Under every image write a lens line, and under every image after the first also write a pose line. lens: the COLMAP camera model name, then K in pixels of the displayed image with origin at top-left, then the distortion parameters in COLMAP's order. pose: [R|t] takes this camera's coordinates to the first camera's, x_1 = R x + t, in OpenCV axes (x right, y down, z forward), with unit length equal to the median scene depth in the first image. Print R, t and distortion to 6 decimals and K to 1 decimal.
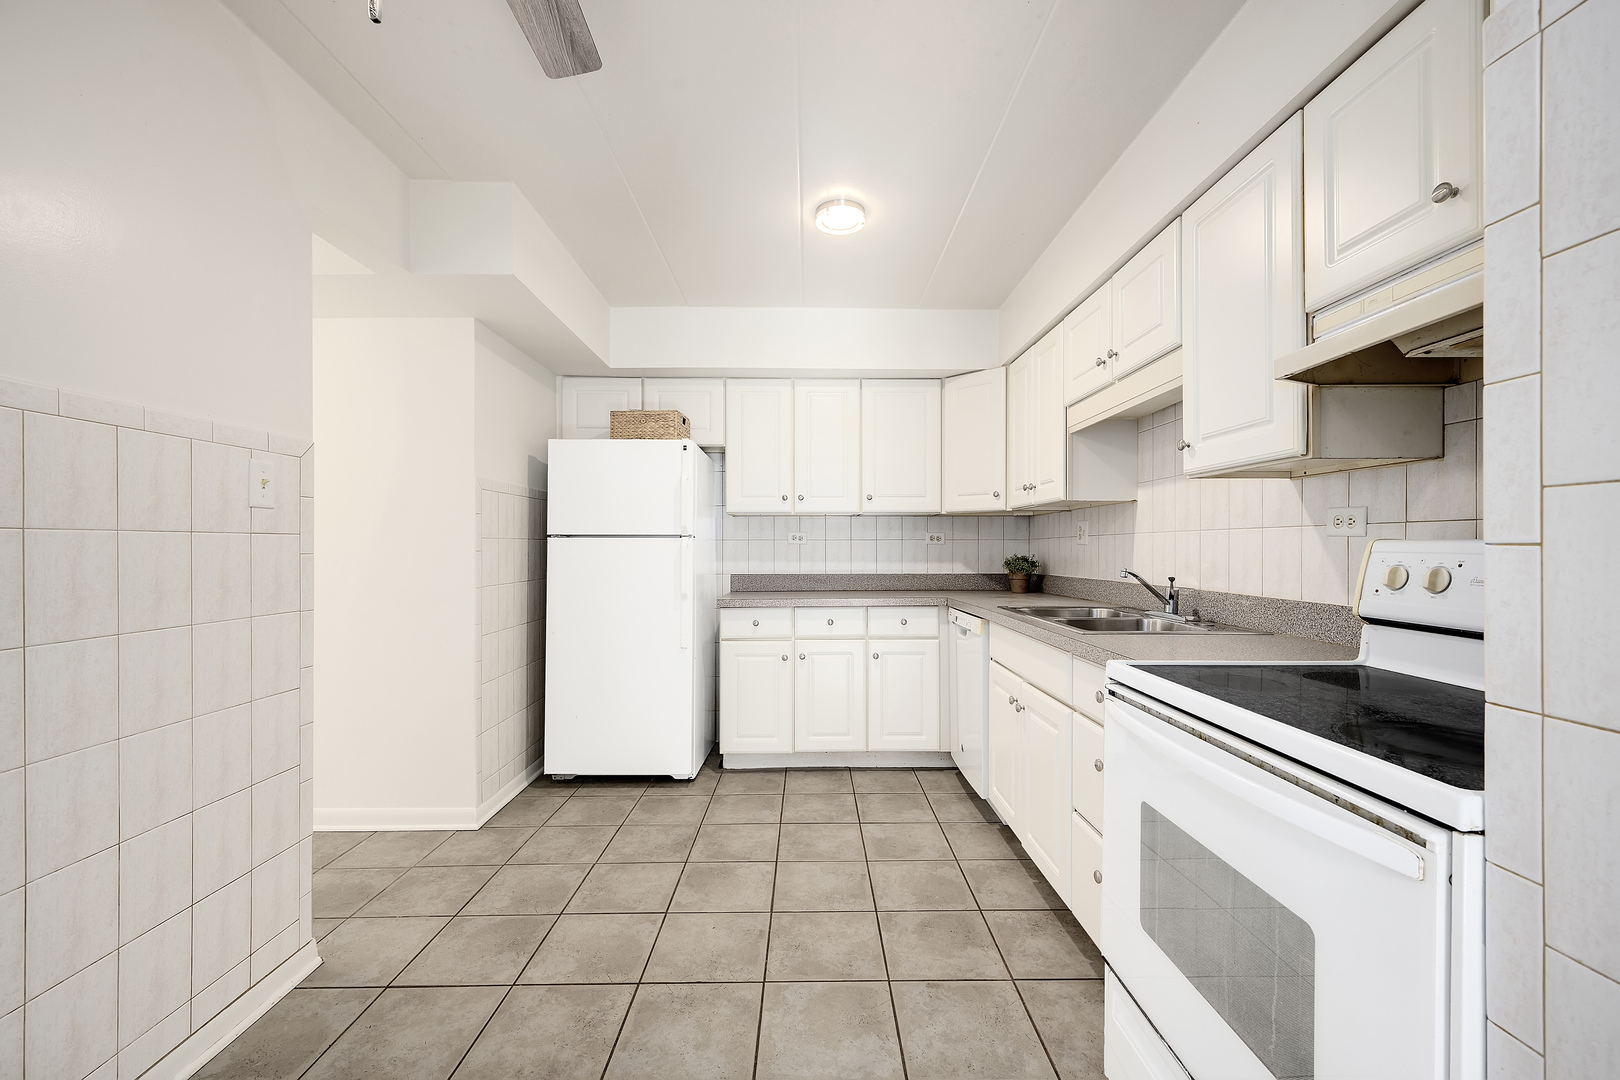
lens RADIAL K [[647.2, 0, 720.9], [0, 647.2, 549.0], [0, 0, 1]] dist [0.000111, 0.000013]
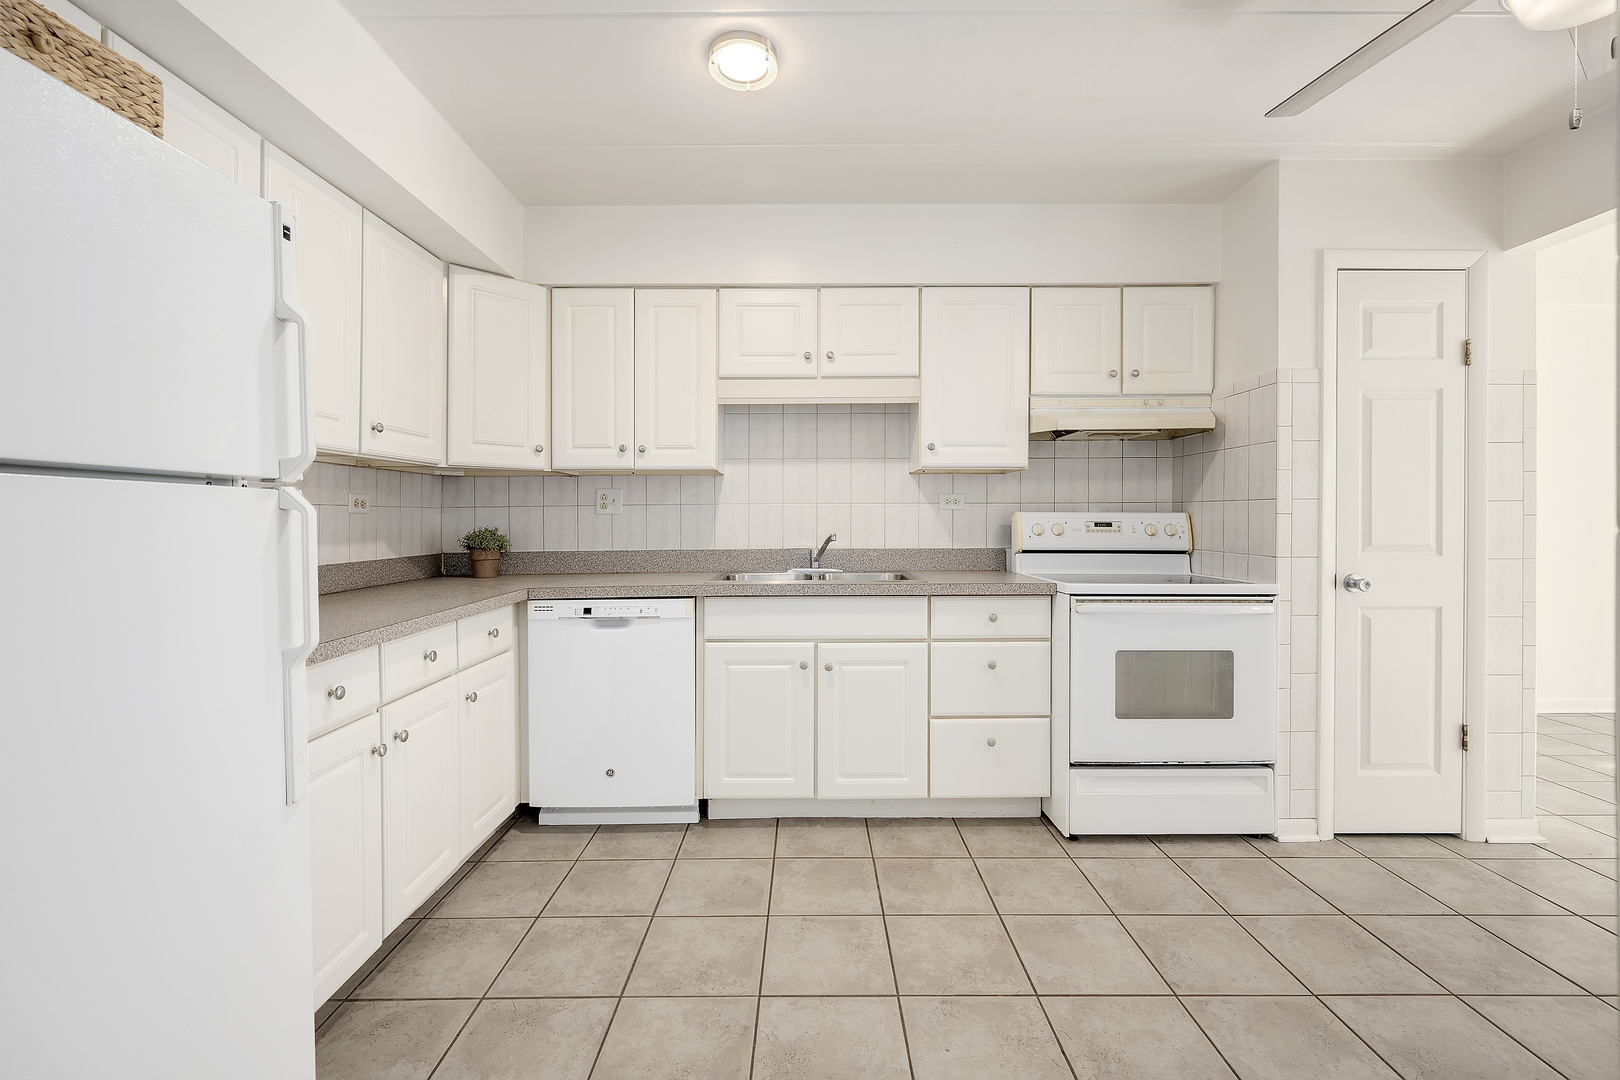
lens RADIAL K [[766.1, 0, 804.4], [0, 766.1, 522.2], [0, 0, 1]] dist [0.001323, 0.000178]
pose [[-0.129356, -0.004970, 0.991586, -0.571967], [0.006841, 0.999959, 0.005904, -0.000326], [-0.991575, 0.007547, -0.129317, 0.876533]]
